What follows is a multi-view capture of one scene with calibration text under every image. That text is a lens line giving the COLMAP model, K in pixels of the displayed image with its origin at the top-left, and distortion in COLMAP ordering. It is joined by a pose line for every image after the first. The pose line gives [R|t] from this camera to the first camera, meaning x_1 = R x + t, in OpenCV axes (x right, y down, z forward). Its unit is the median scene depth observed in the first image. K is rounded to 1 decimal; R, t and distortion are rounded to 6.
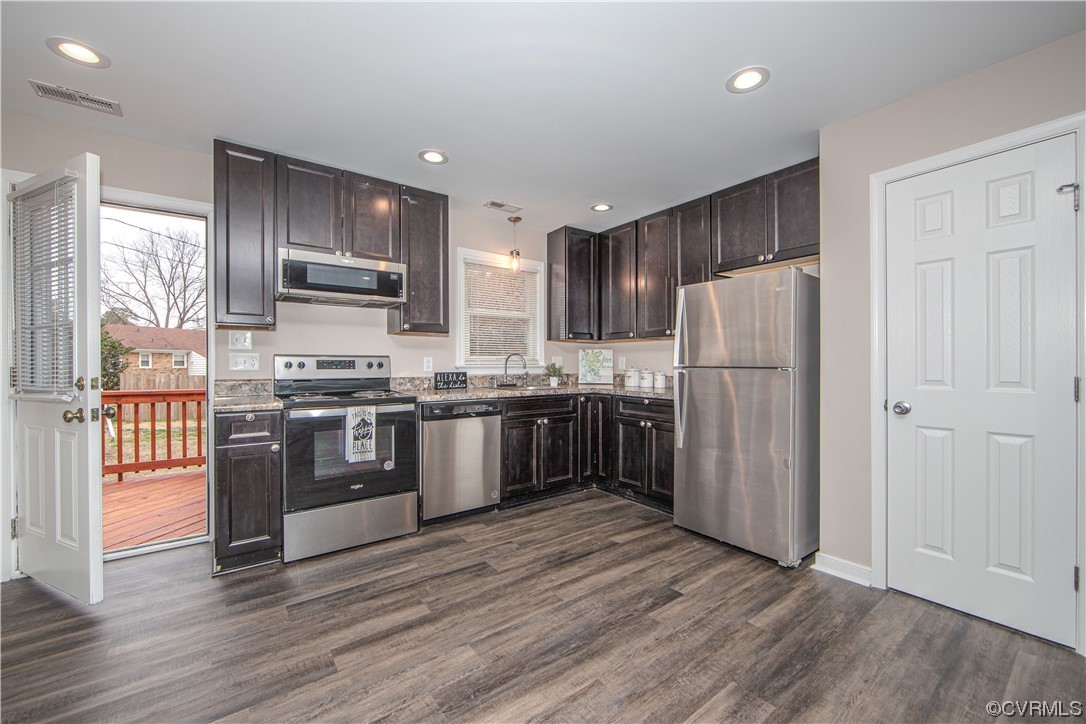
lens RADIAL K [[426.0, 0, 545.5], [0, 426.0, 366.9], [0, 0, 1]] dist [-0.002124, 0.000009]
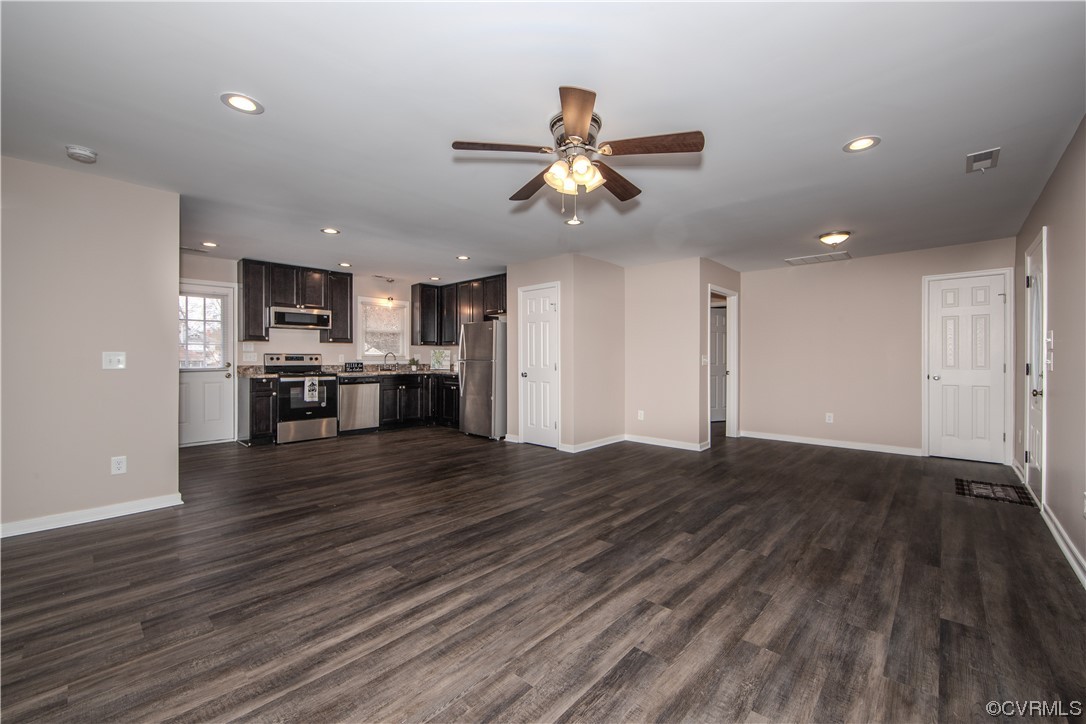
lens RADIAL K [[427.0, 0, 523.9], [0, 427.0, 360.2], [0, 0, 1]] dist [-0.000420, 0.000081]
pose [[0.988909, 0.001122, 0.148516, 0.275965], [-0.000879, 0.999998, -0.001702, 0.005171], [-0.148518, 0.001553, 0.988908, -1.123511]]
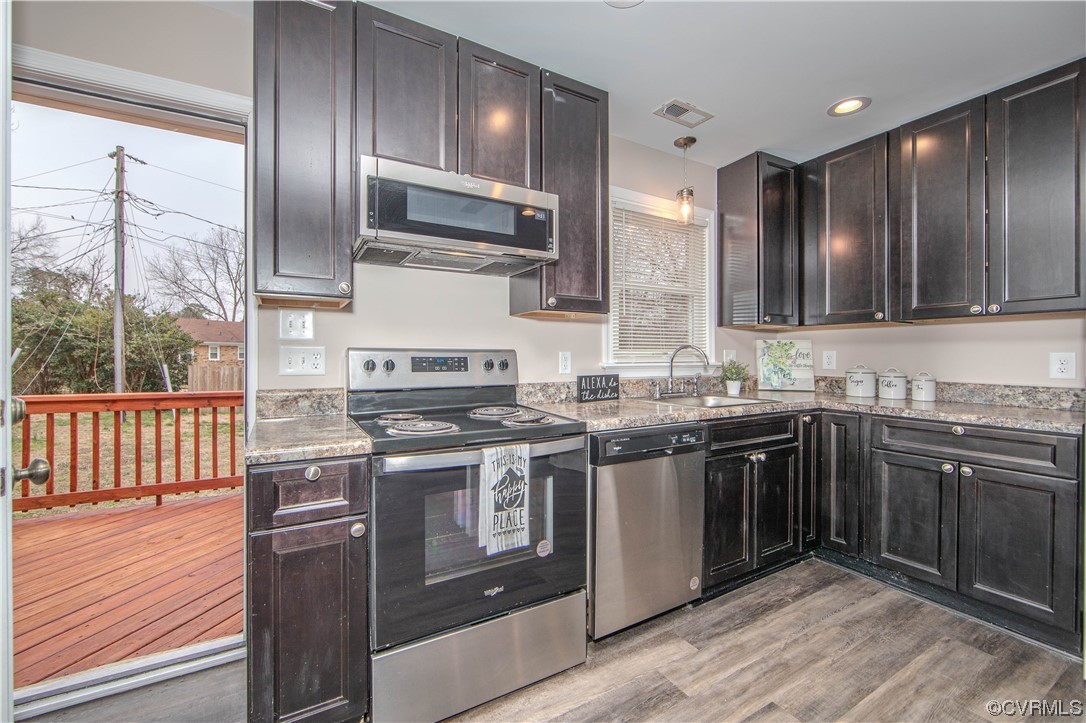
lens RADIAL K [[442.9, 0, 542.2], [0, 442.9, 358.5], [0, 0, 1]] dist [-0.005885, 0.000372]
pose [[0.992964, 0.002131, -0.118398, -0.255775], [-0.002427, 0.999994, -0.002355, -0.011814], [0.118392, 0.002626, 0.992963, 0.361047]]
